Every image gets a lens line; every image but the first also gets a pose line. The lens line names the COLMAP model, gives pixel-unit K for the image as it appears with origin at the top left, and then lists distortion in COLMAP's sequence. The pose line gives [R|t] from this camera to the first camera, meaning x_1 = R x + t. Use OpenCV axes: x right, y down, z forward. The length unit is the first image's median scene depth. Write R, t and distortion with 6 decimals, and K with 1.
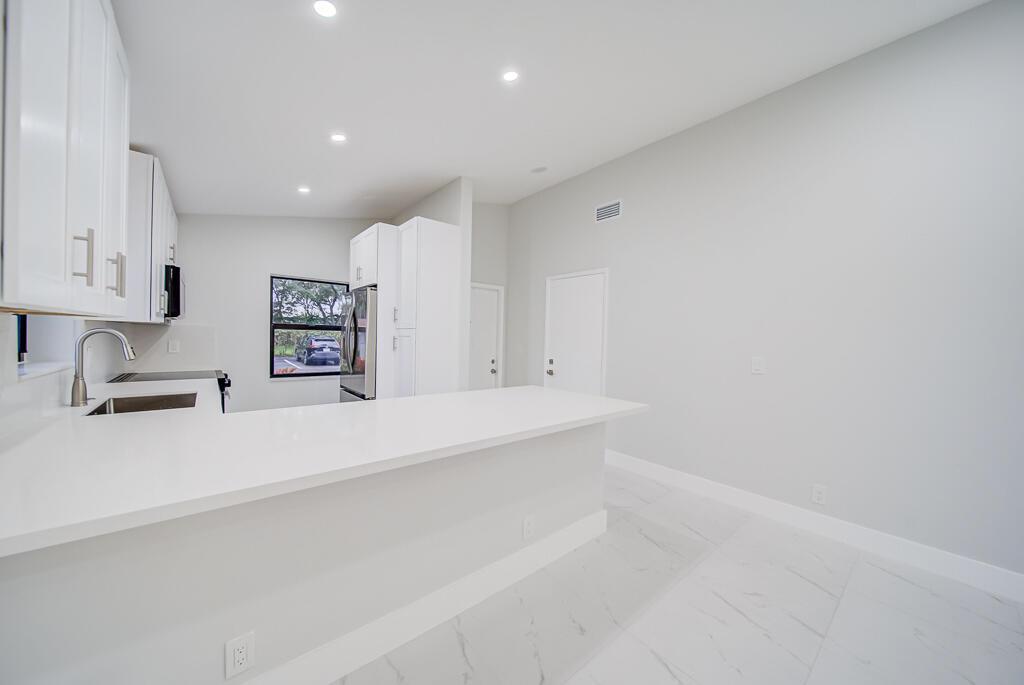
lens RADIAL K [[358.4, 0, 515.6], [0, 358.4, 341.3], [0, 0, 1]] dist [-0.000137, -0.000085]
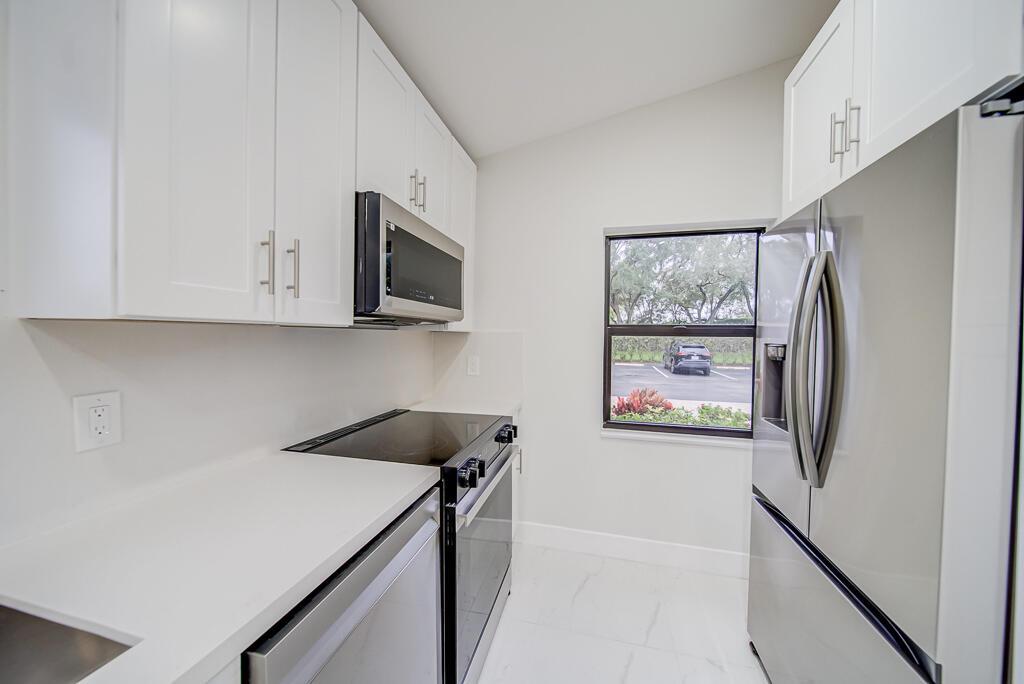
lens RADIAL K [[358.4, 0, 515.6], [0, 358.4, 340.8], [0, 0, 1]] dist [-0.000137, -0.000085]
pose [[0.585431, -0.003353, -0.810715, -0.069059], [-0.010099, 0.999884, -0.011428, -0.003956], [0.810659, 0.014878, 0.585329, 0.121776]]
